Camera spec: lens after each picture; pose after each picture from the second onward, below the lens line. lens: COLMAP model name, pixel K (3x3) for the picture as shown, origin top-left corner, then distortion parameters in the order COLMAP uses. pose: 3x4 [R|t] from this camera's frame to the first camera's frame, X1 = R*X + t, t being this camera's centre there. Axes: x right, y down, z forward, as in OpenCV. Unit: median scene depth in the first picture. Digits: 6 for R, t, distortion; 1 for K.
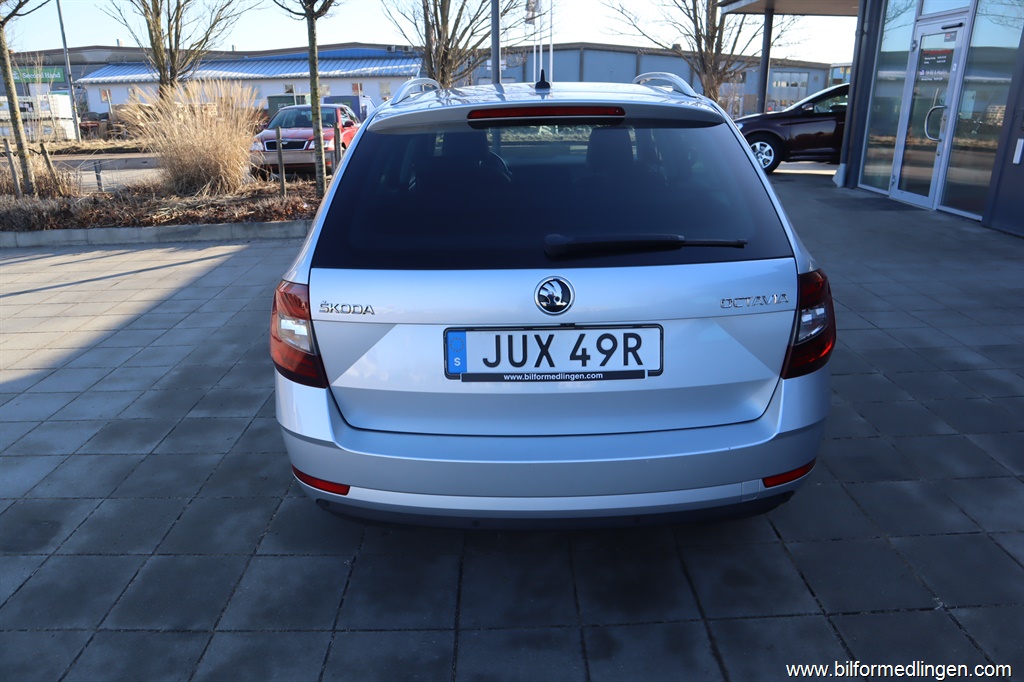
lens RADIAL K [[708.3, 0, 512.0], [0, 708.3, 341.0], [0, 0, 1]] dist [-0.120119, 0.073179]
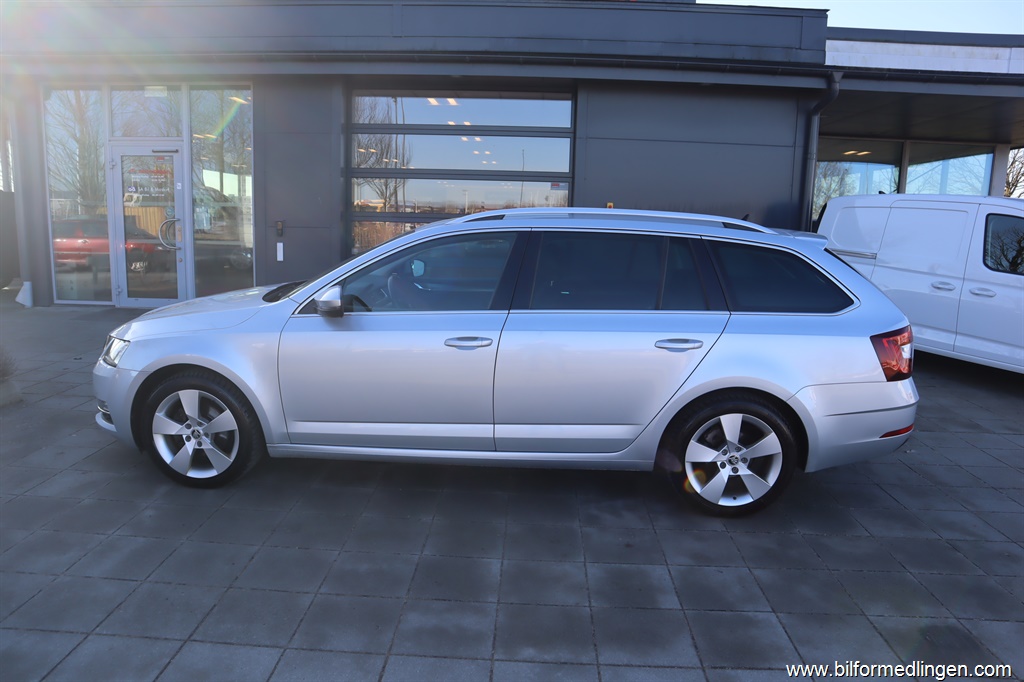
lens RADIAL K [[708.3, 0, 512.0], [0, 708.3, 341.0], [0, 0, 1]] dist [-0.120119, 0.073179]
pose [[0.047461, -0.165084, 0.985137, -0.542839], [0.308741, 0.940379, 0.142710, -0.157774], [-0.949961, 0.297380, 0.095599, 0.452505]]
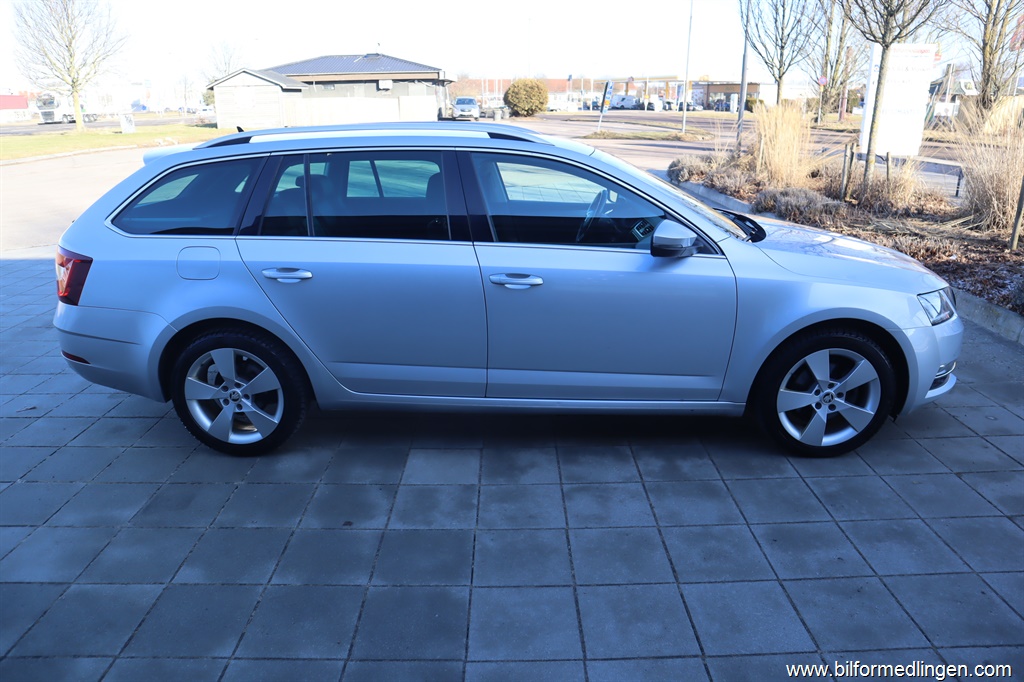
lens RADIAL K [[708.3, 0, 512.0], [0, 708.3, 341.0], [0, 0, 1]] dist [-0.120119, 0.073179]
pose [[-0.005714, 0.333622, -0.942690, 0.521299], [-0.328500, 0.889761, 0.316882, -0.199440], [0.944487, 0.311484, 0.104510, 0.476389]]
